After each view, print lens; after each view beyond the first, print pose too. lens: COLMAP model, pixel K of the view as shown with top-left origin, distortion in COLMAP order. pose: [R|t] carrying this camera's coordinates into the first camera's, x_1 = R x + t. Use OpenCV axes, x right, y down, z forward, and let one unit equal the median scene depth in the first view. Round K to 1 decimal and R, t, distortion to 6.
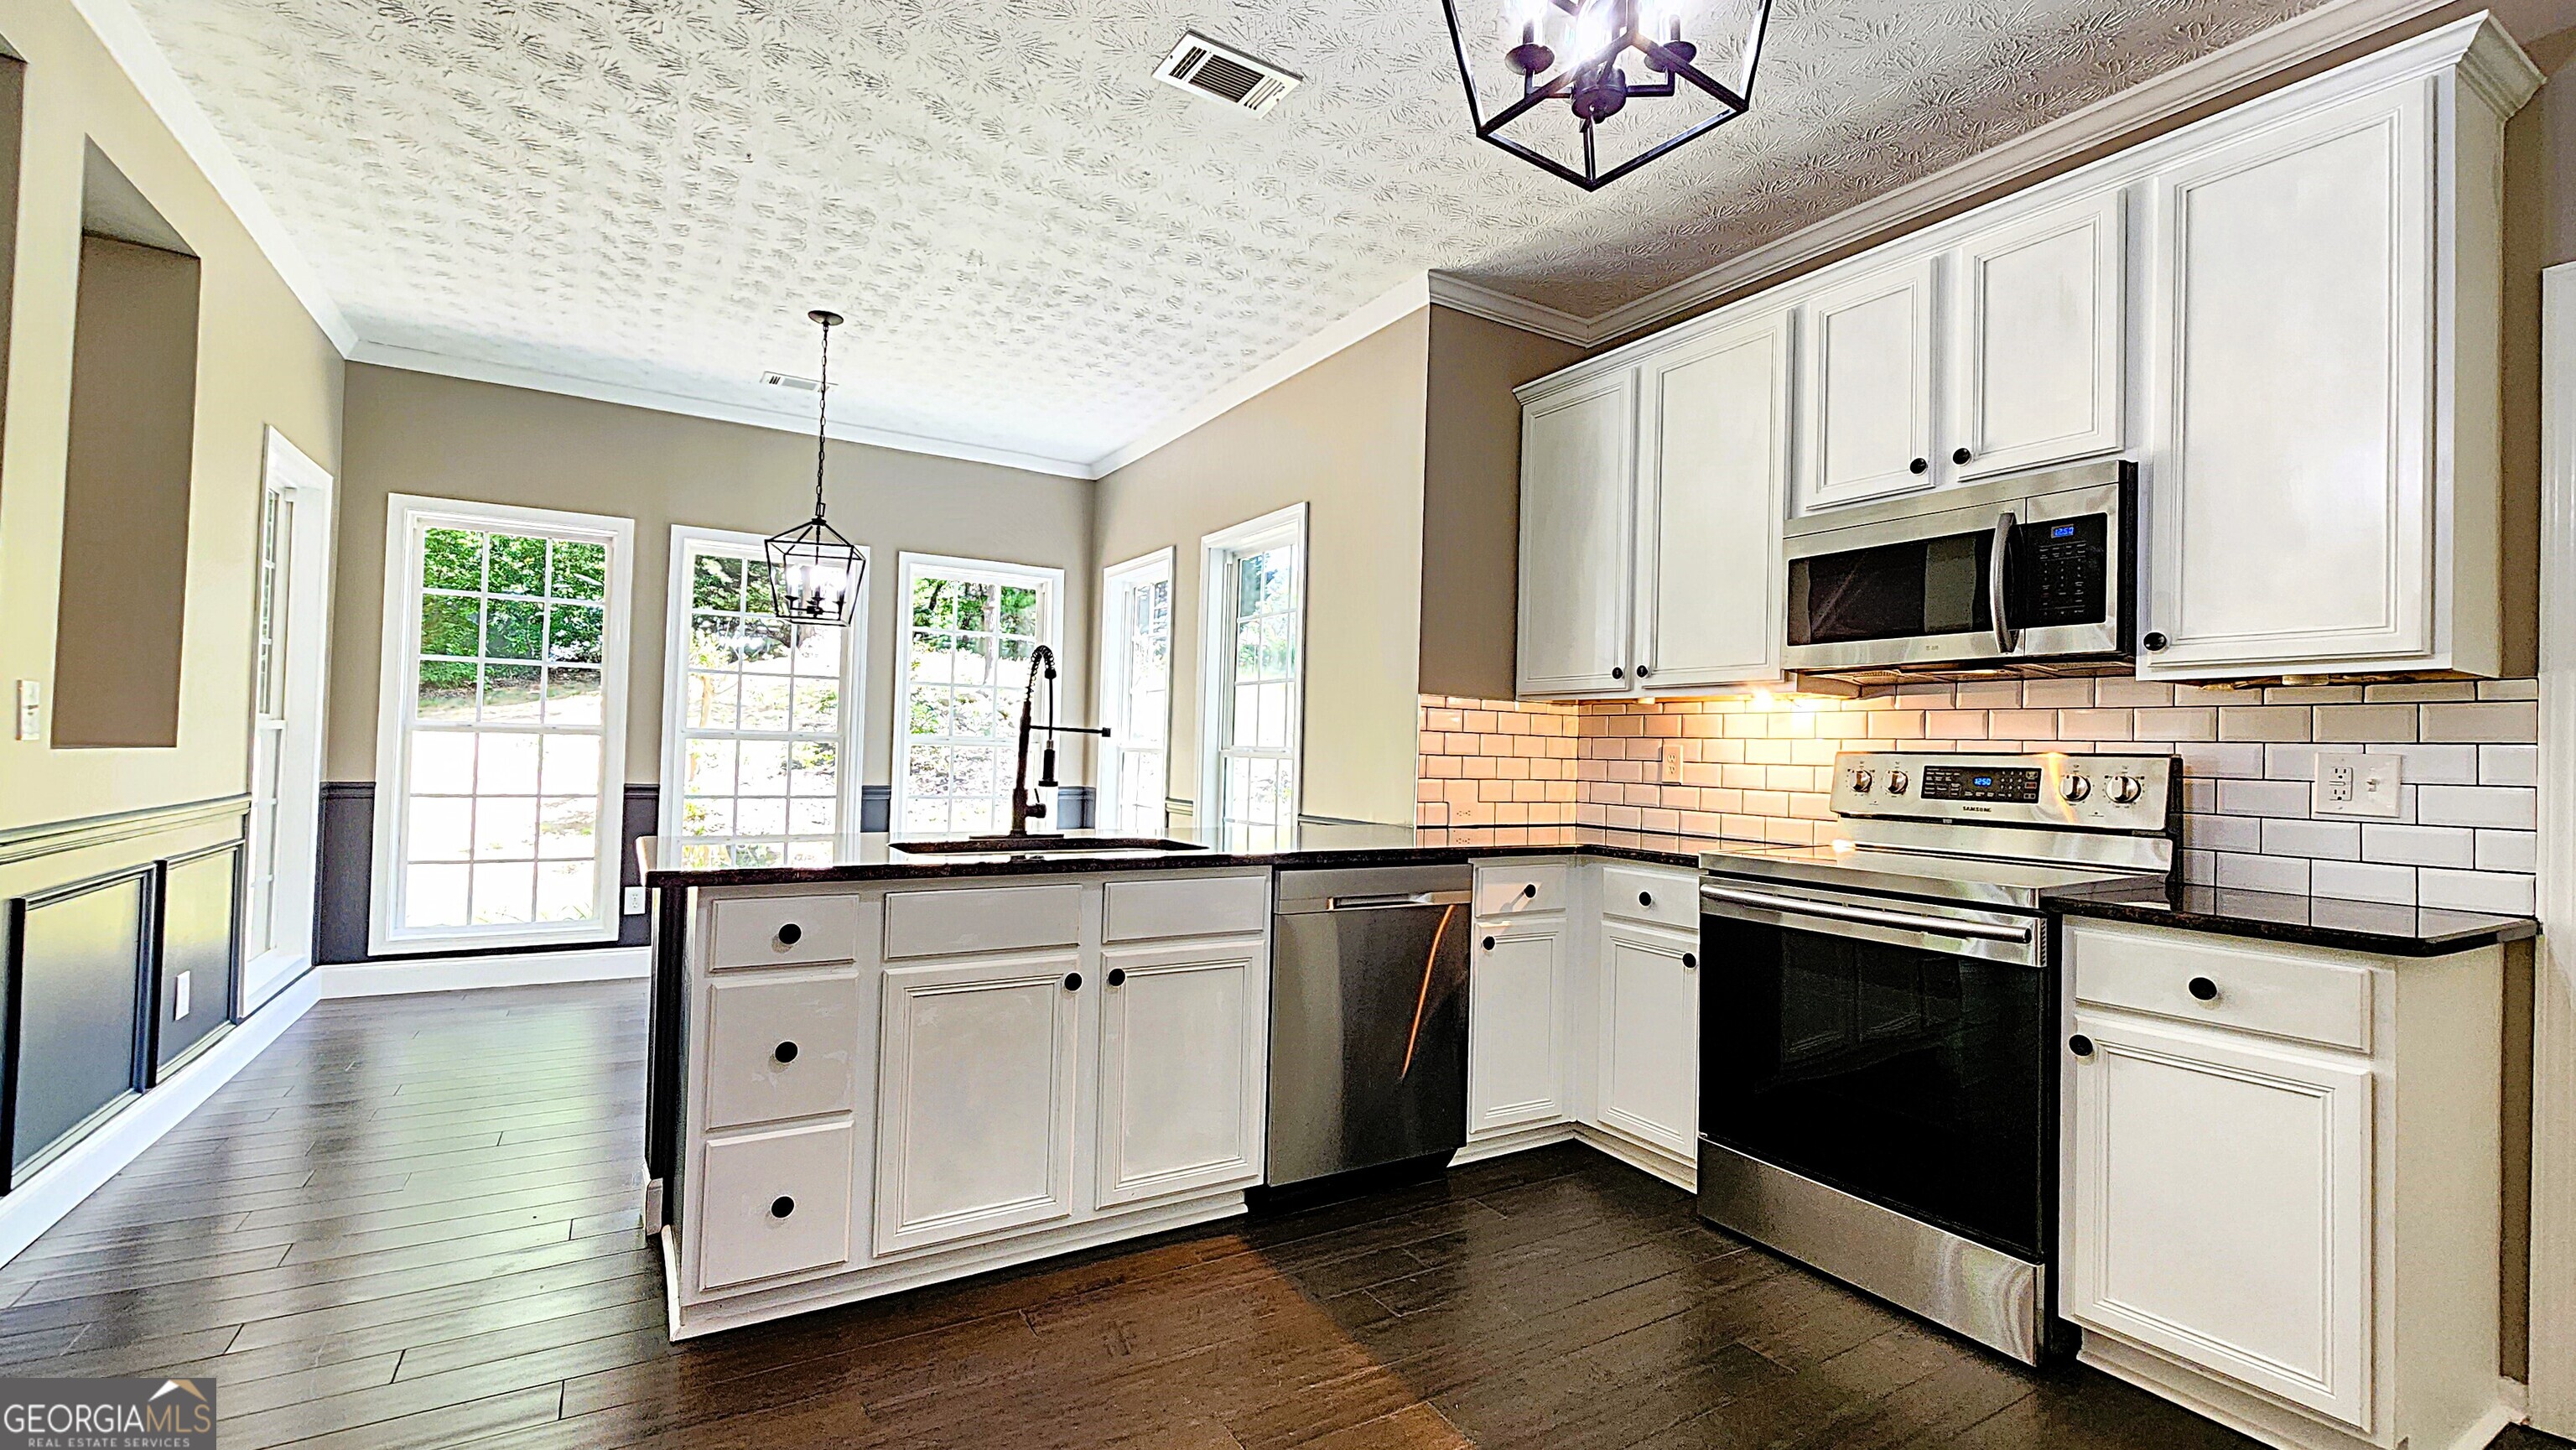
lens RADIAL K [[1035.6, 0, 1275.4], [0, 1035.6, 725.9], [0, 0, 1]] dist [-0.000562, -0.000559]
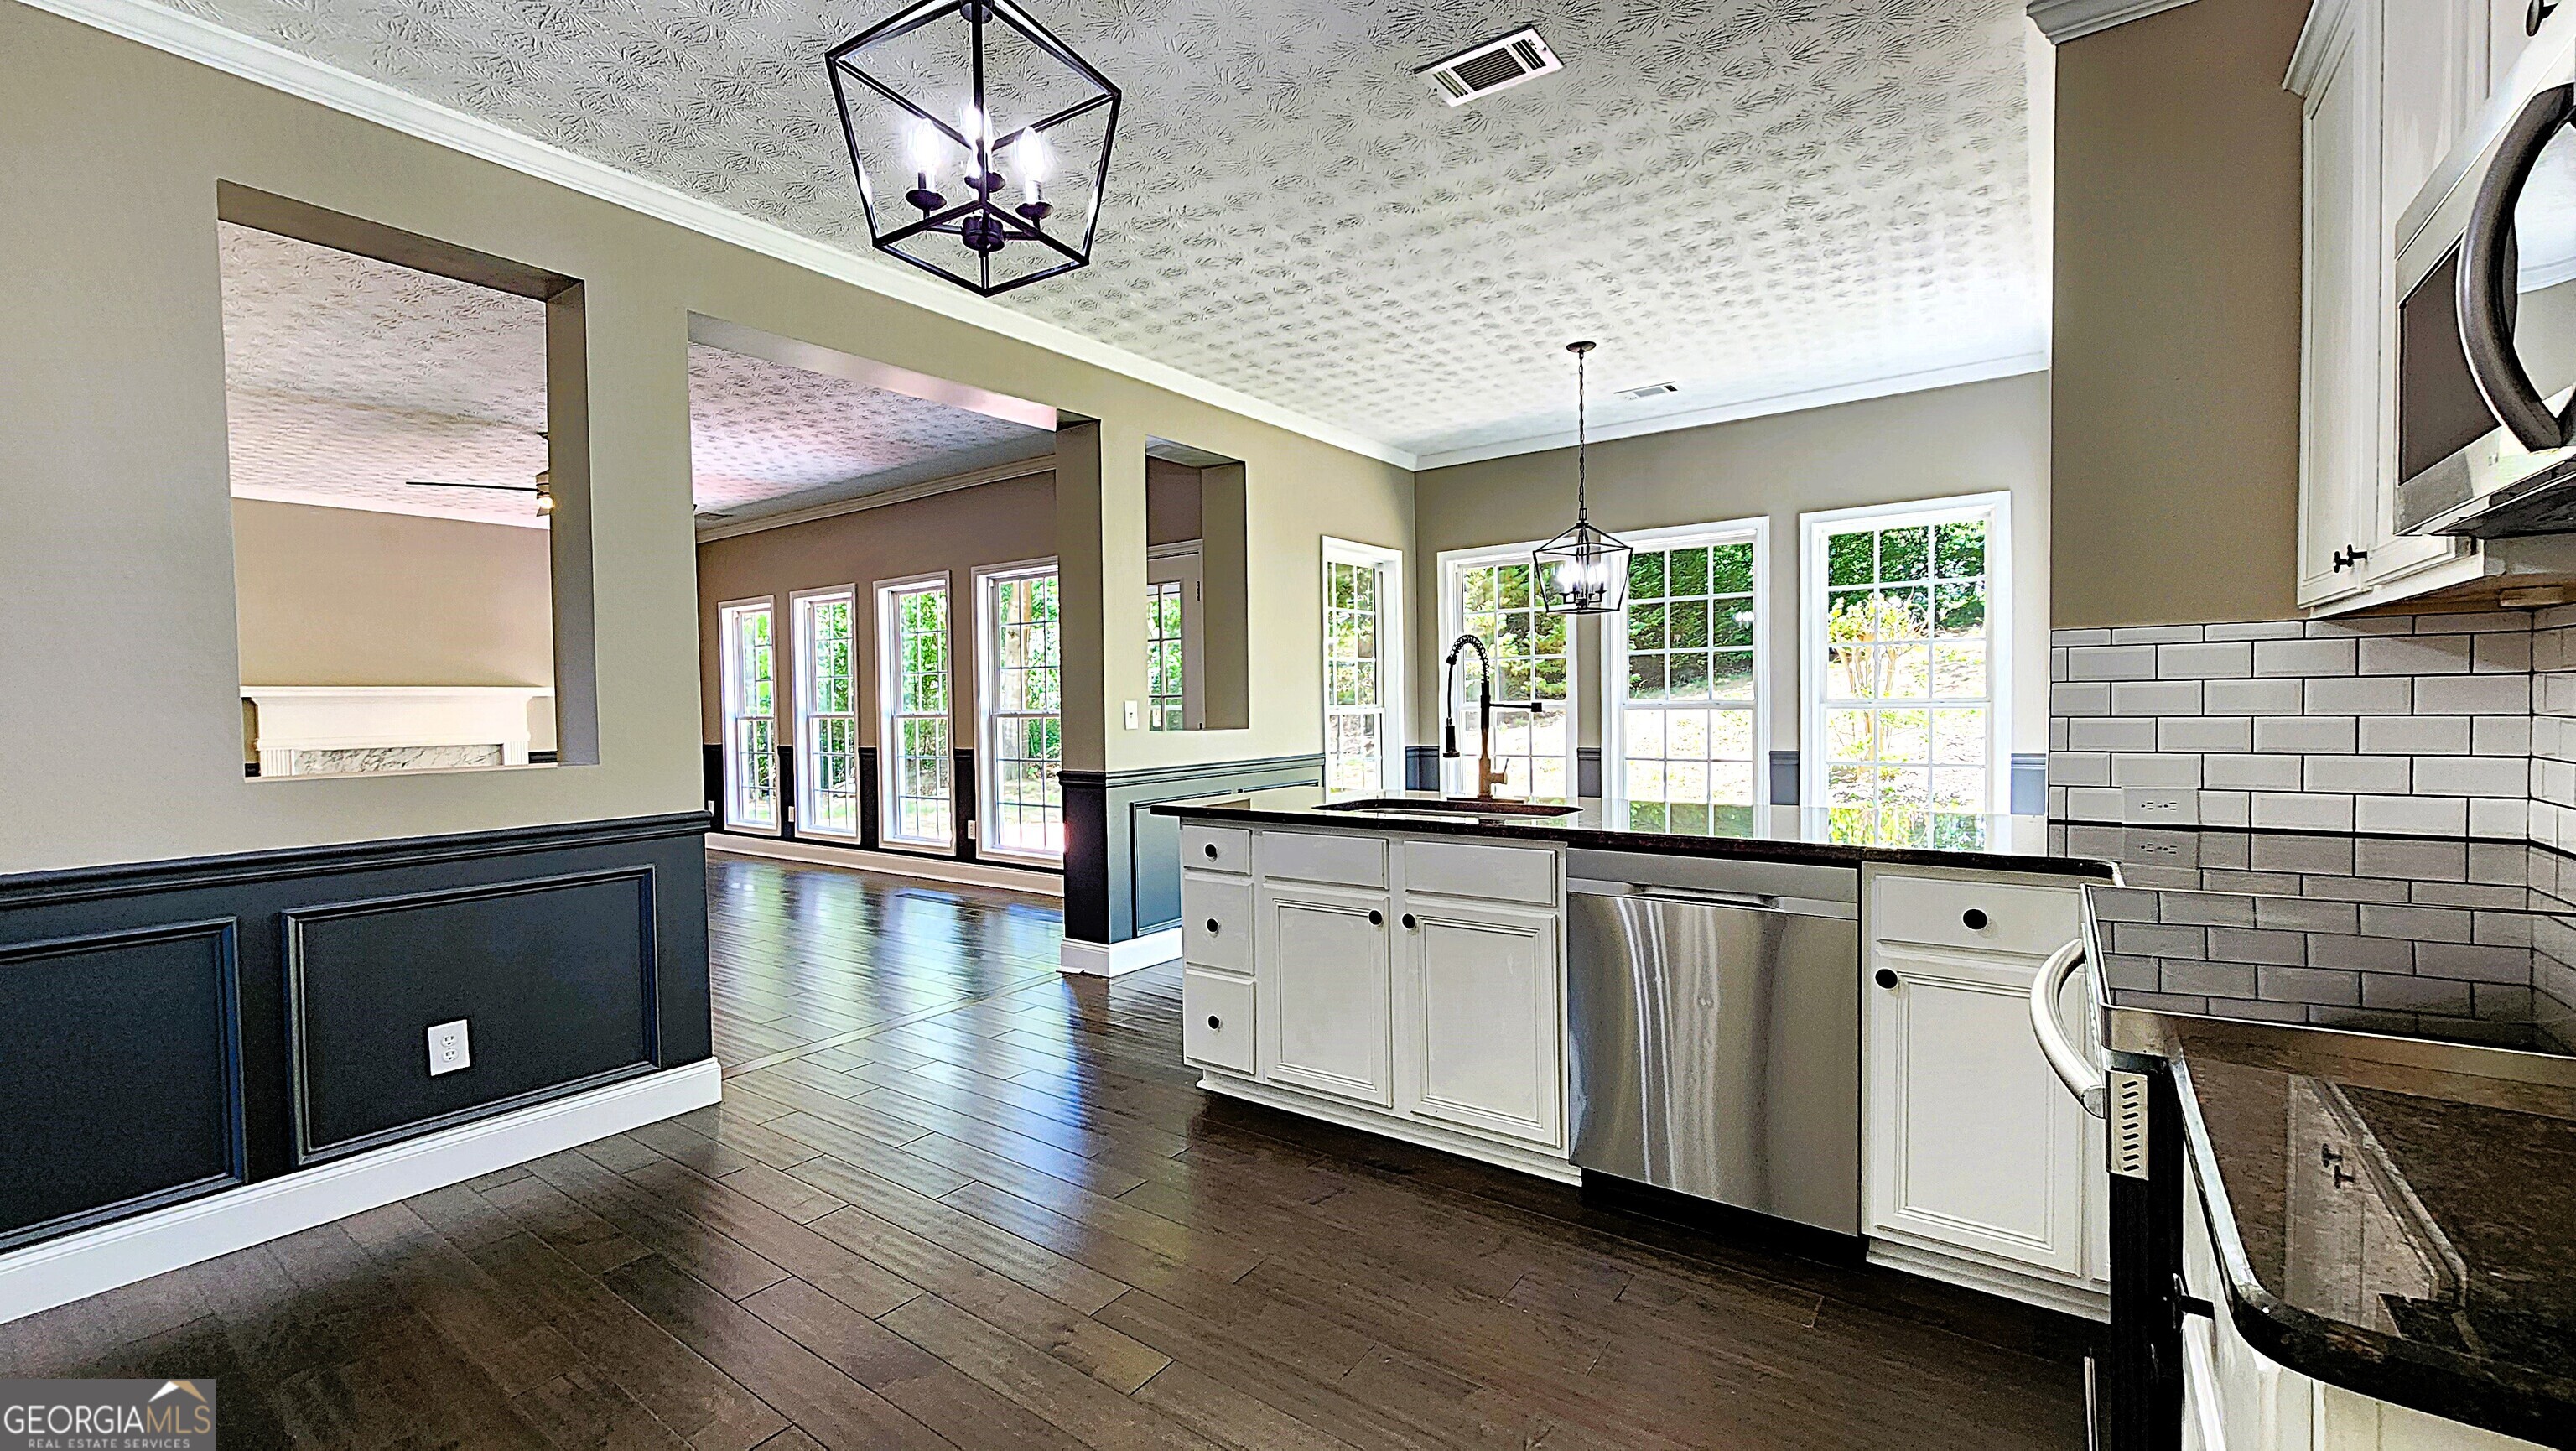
lens RADIAL K [[1072.5, 0, 1301.0], [0, 1072.5, 733.3], [0, 0, 1]] dist [-0.001024, 0.000025]
pose [[0.408517, -0.013357, -0.912653, 0.662237], [0.044357, 0.999002, 0.005235, 0.012858], [0.911672, -0.042621, 0.408702, 0.288800]]
